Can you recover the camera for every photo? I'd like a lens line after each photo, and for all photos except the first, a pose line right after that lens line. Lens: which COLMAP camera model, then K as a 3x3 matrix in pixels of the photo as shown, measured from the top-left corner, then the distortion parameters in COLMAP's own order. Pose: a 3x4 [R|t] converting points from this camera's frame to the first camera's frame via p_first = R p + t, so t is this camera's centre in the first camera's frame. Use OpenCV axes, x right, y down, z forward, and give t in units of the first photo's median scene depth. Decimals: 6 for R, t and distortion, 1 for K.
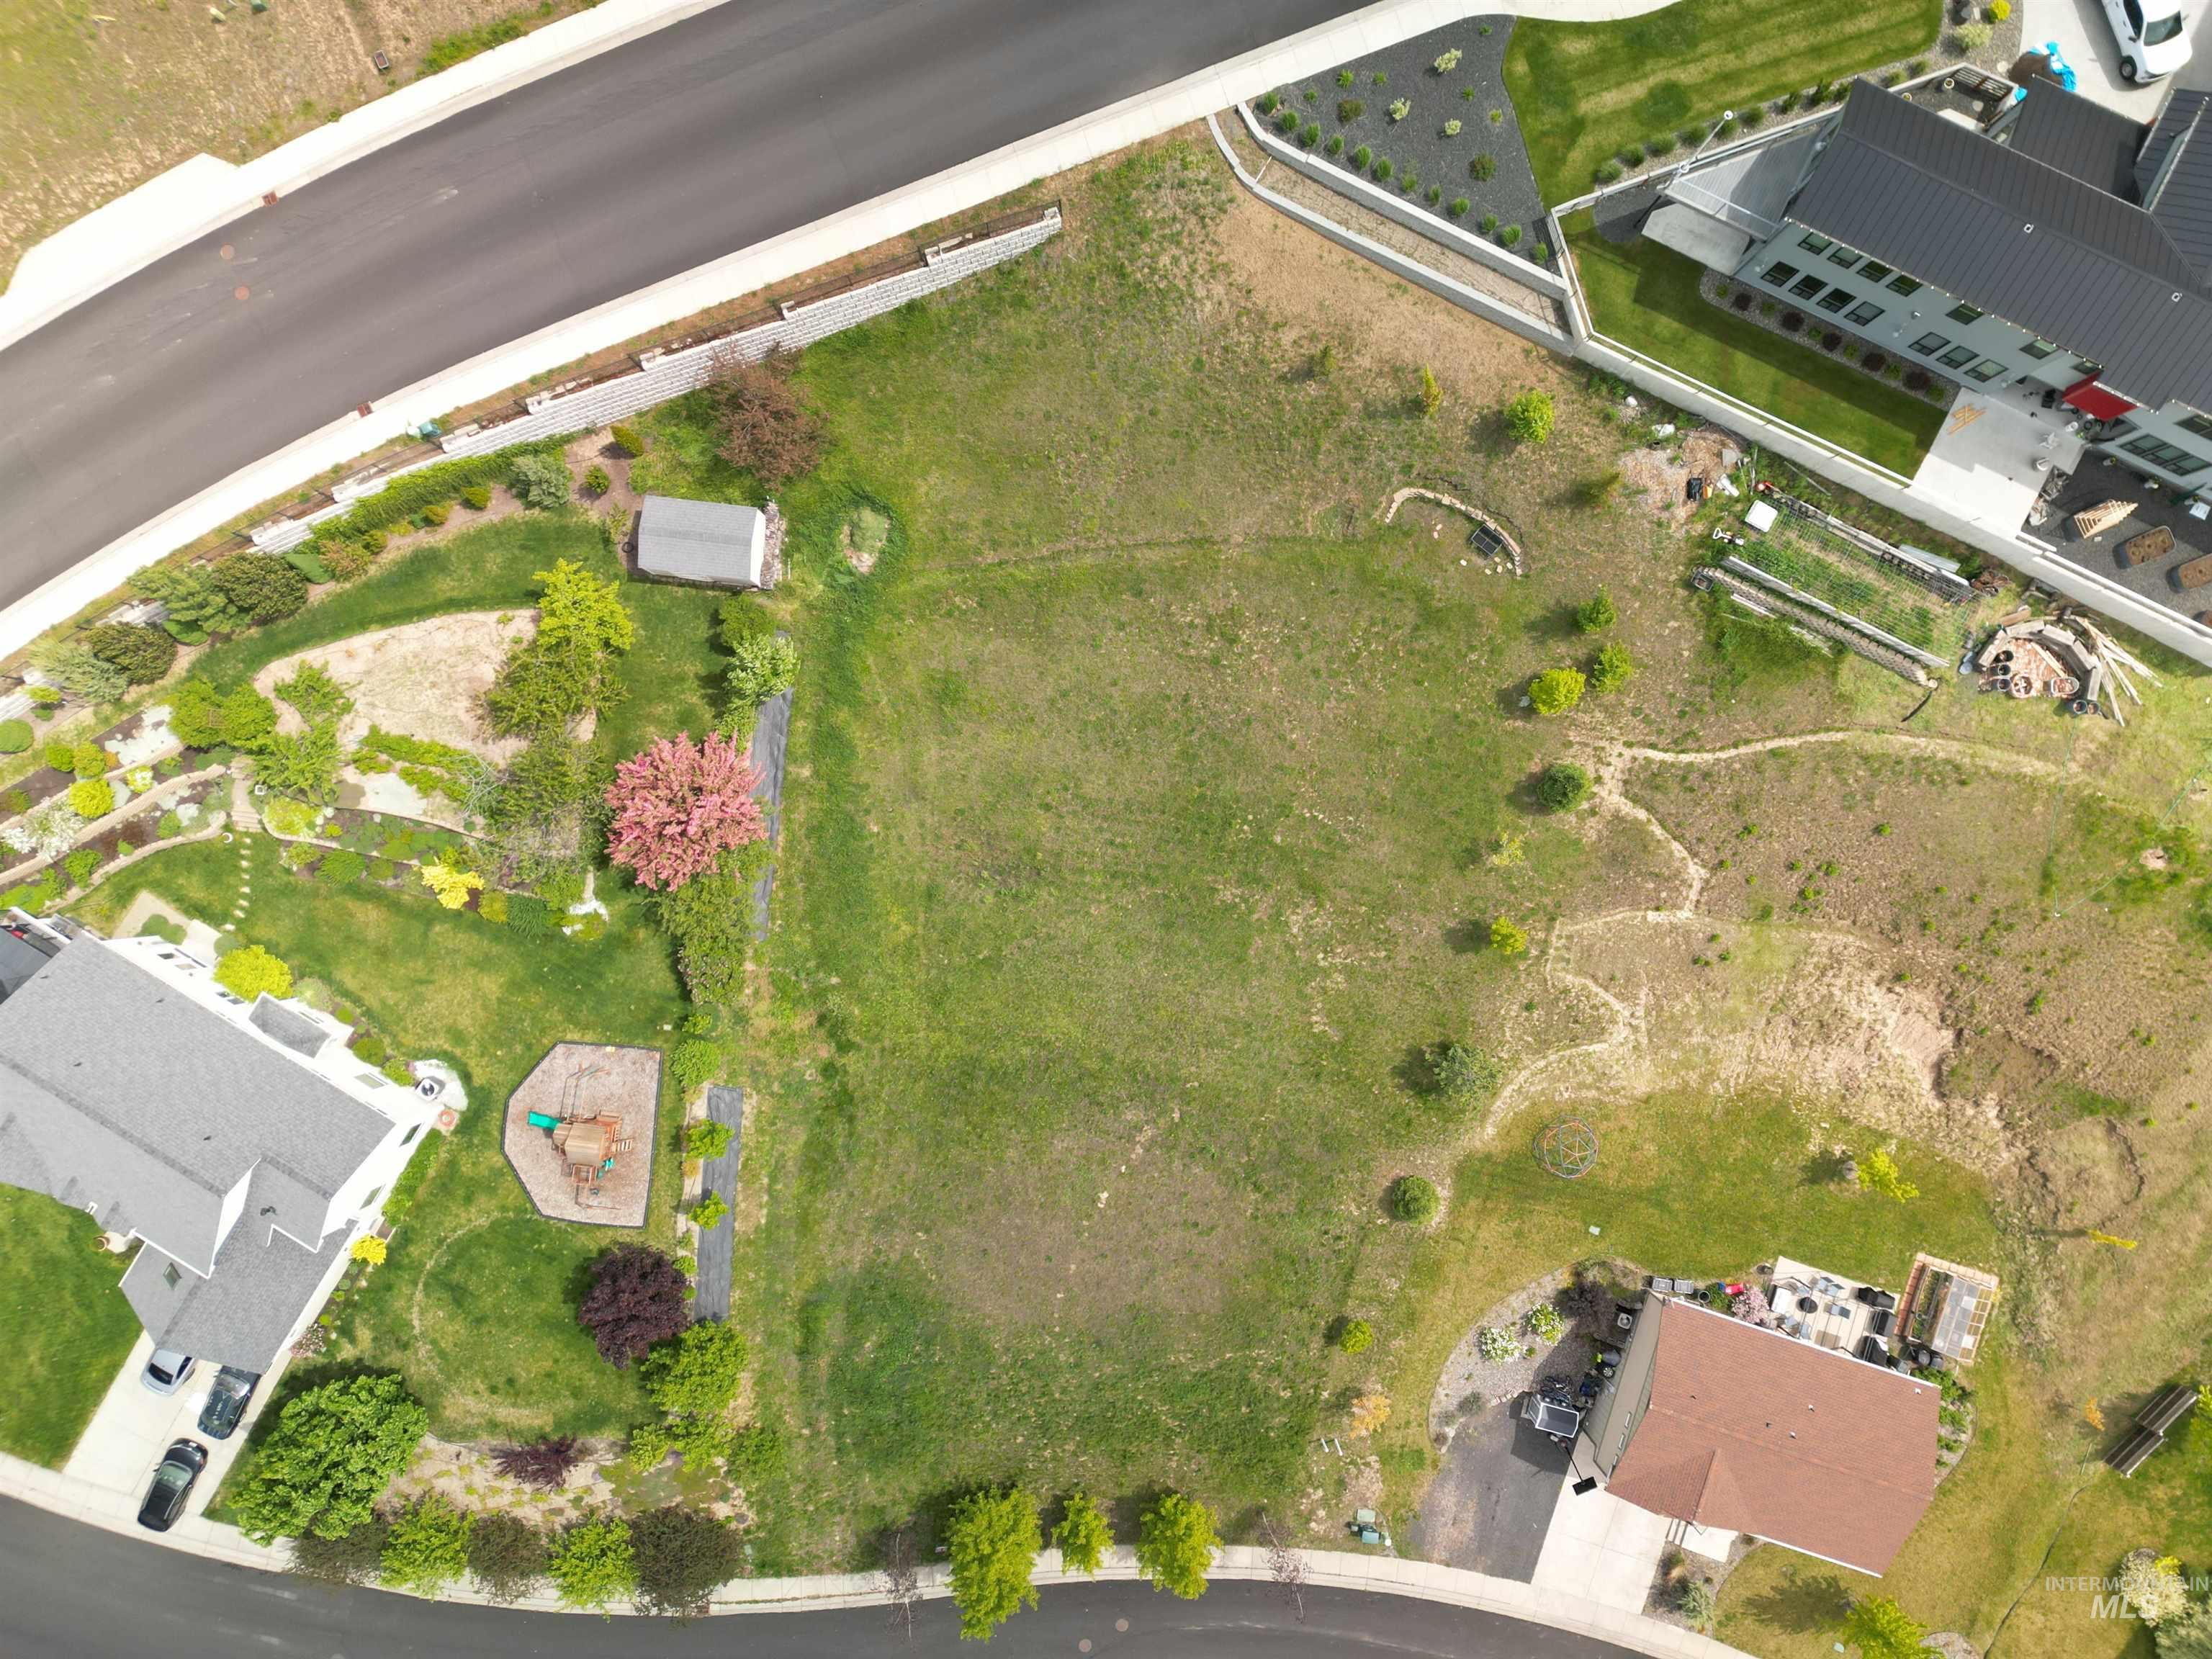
lens RADIAL K [[1534.5, 0, 1108.9], [0, 1534.5, 836.7], [0, 0, 1]] dist [0.078638, -0.072050]
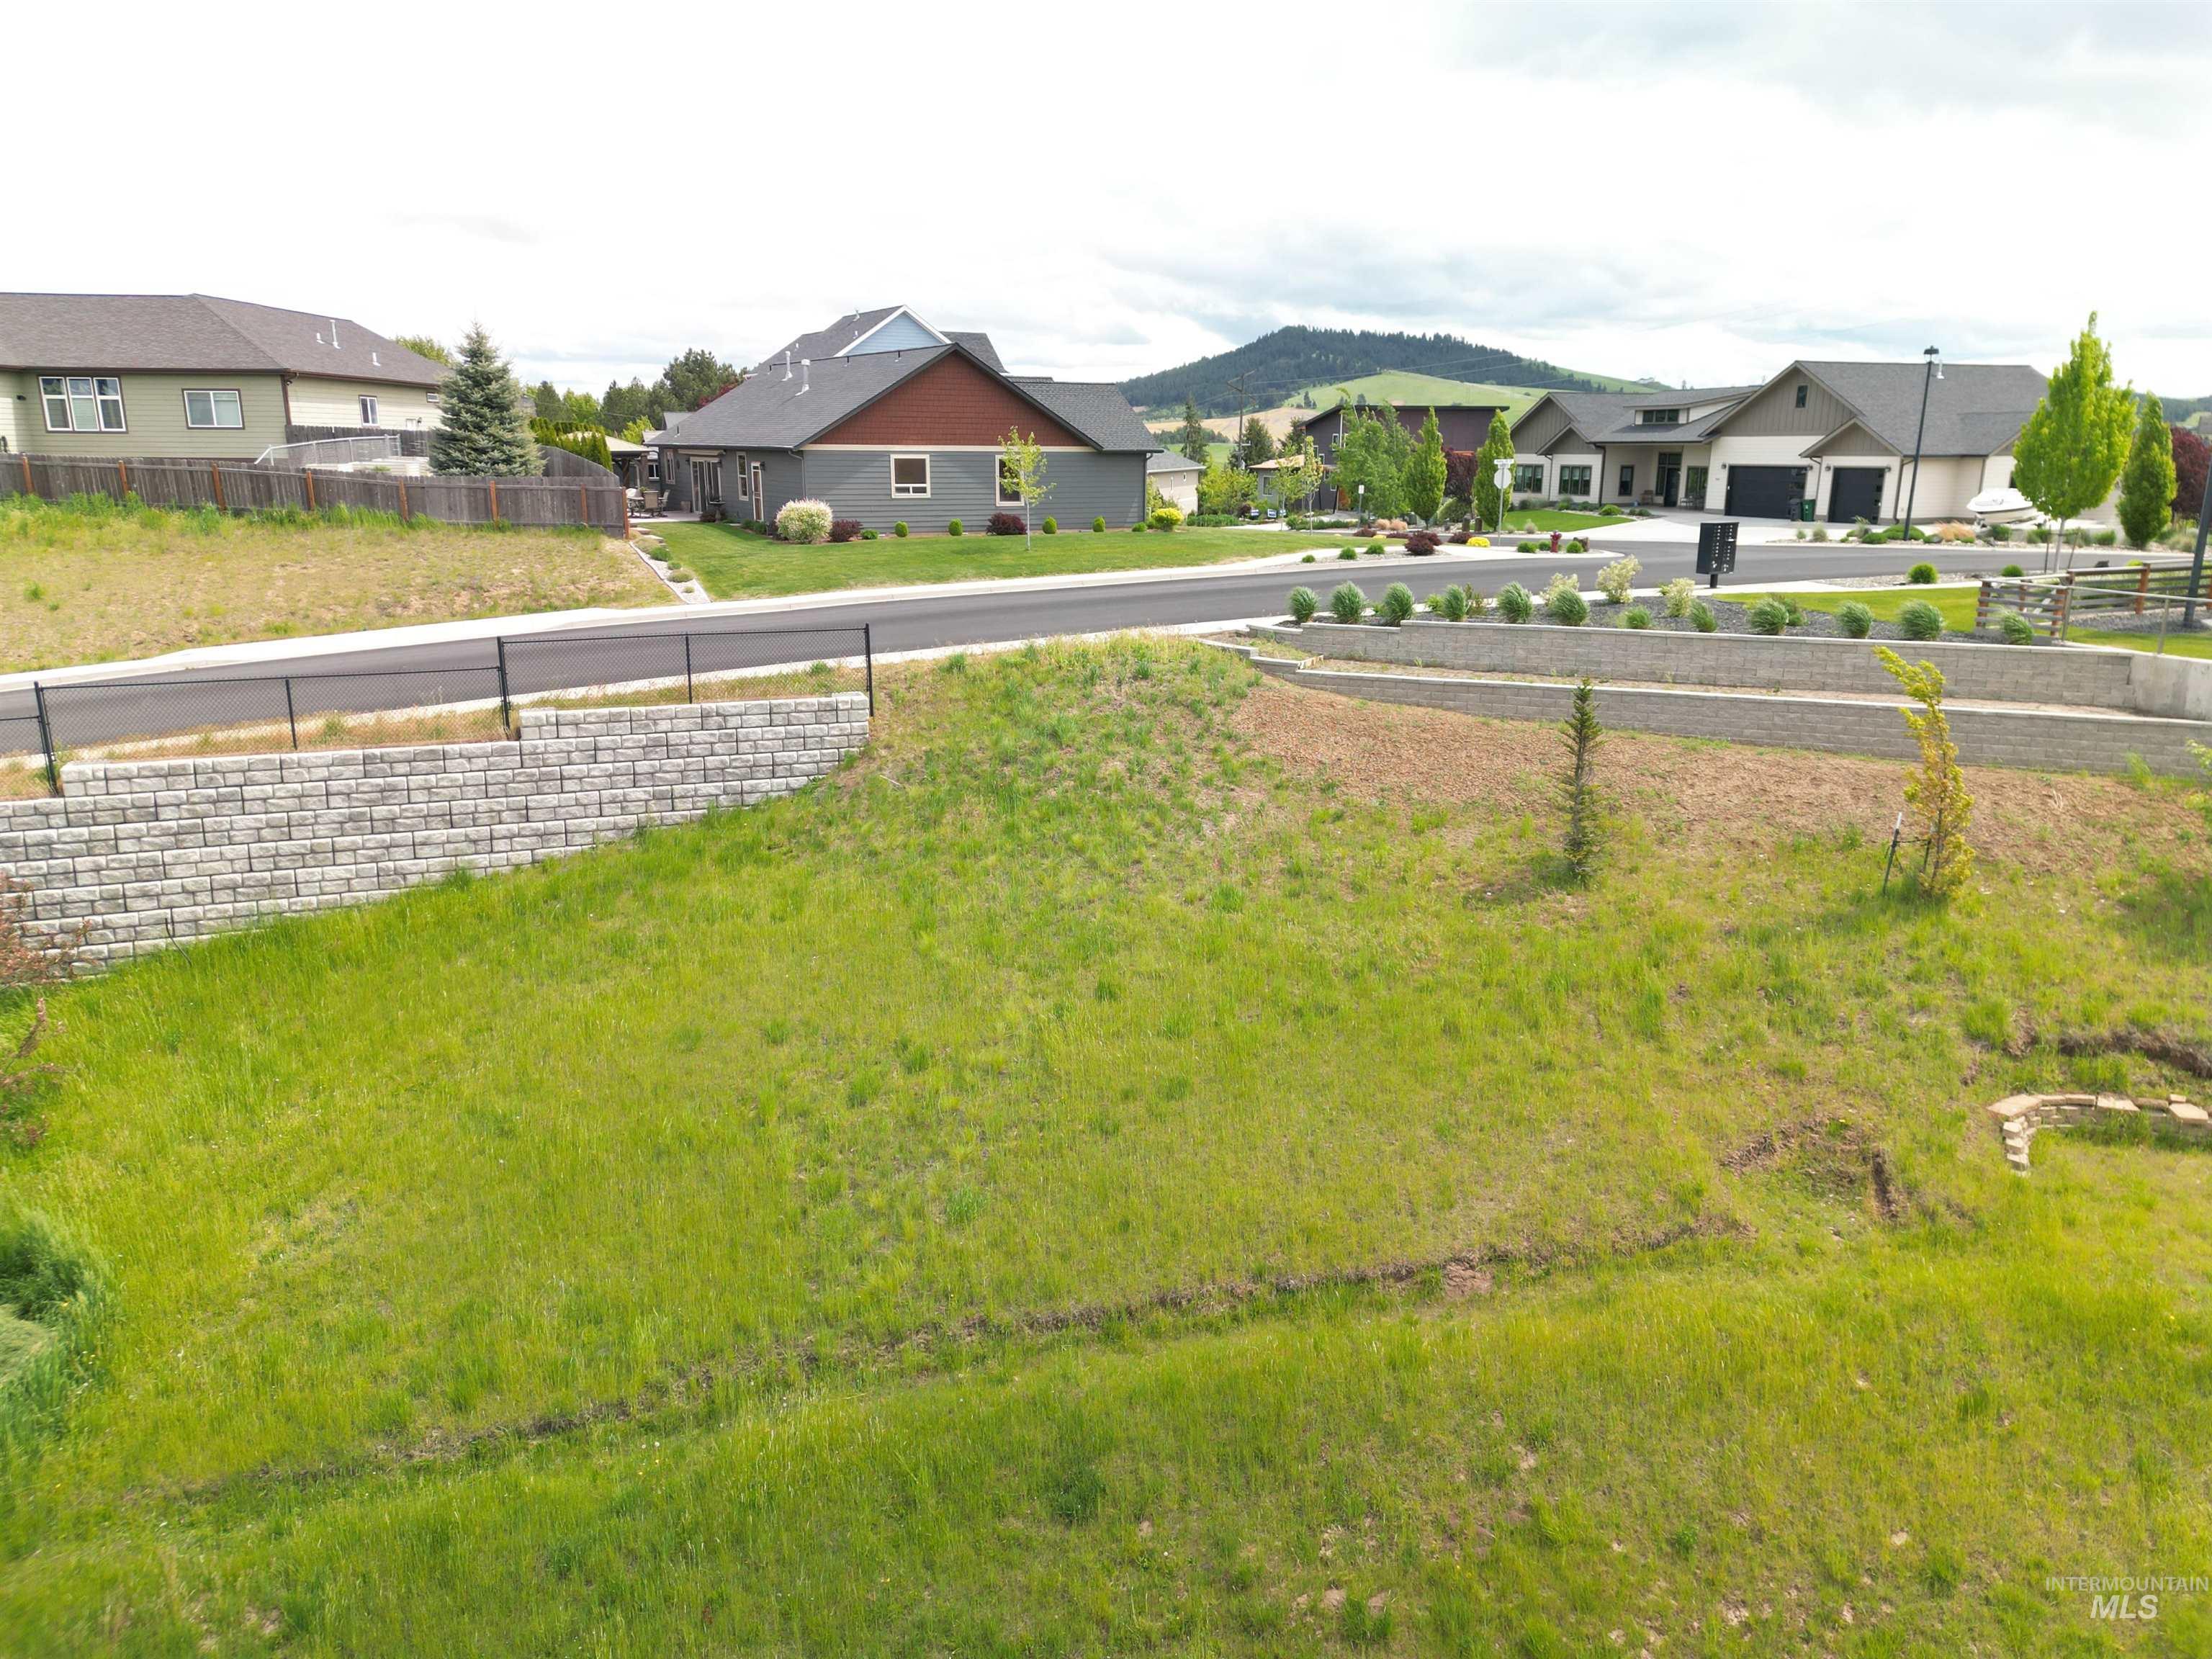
lens RADIAL K [[1531.1, 0, 1109.2], [0, 1531.1, 841.3], [0, 0, 1]] dist [0.089261, -0.095201]
pose [[0.998542, -0.001031, 0.053976, 0.011832], [0.052403, 0.258811, -0.964506, 0.026160], [-0.012975, 0.965927, 0.258487, 0.835935]]
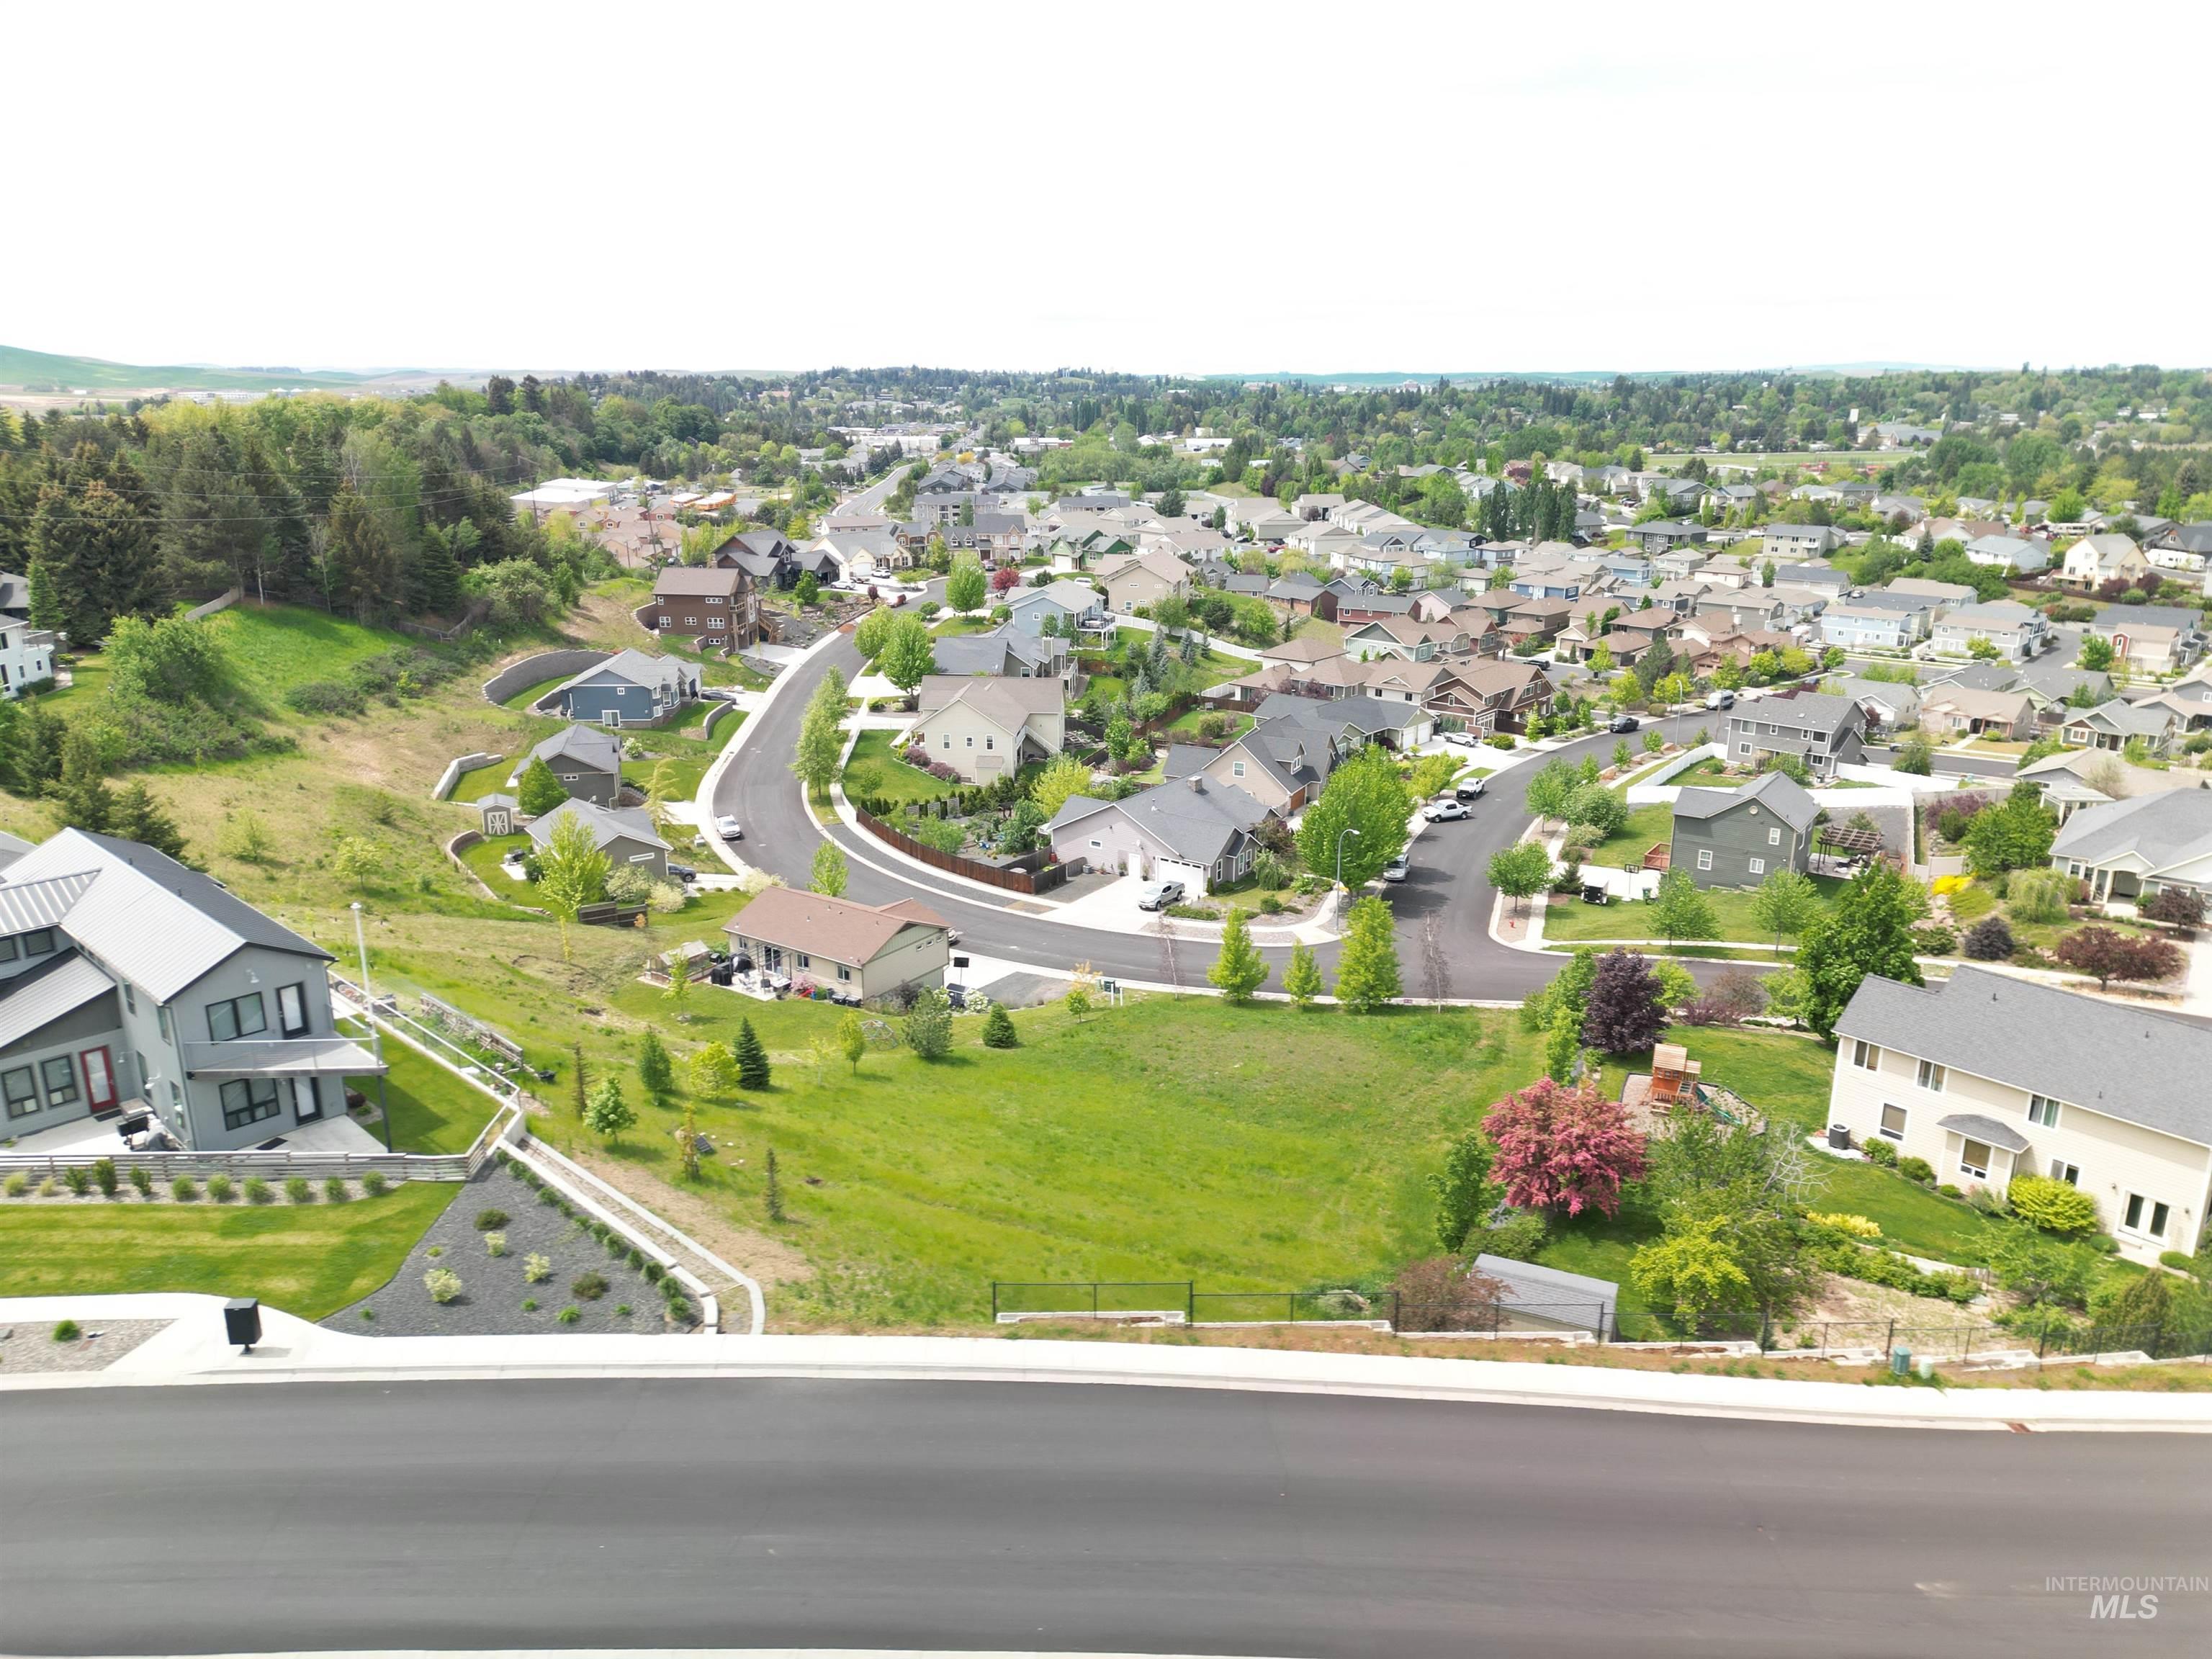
lens RADIAL K [[1531.1, 0, 1109.2], [0, 1531.1, 841.3], [0, 0, 1]] dist [0.089261, -0.095201]
pose [[-0.955546, -0.078498, 0.284201, -0.249138], [0.294812, -0.268348, 0.917102, -0.903423], [0.004274, 0.960118, 0.279561, 0.518644]]
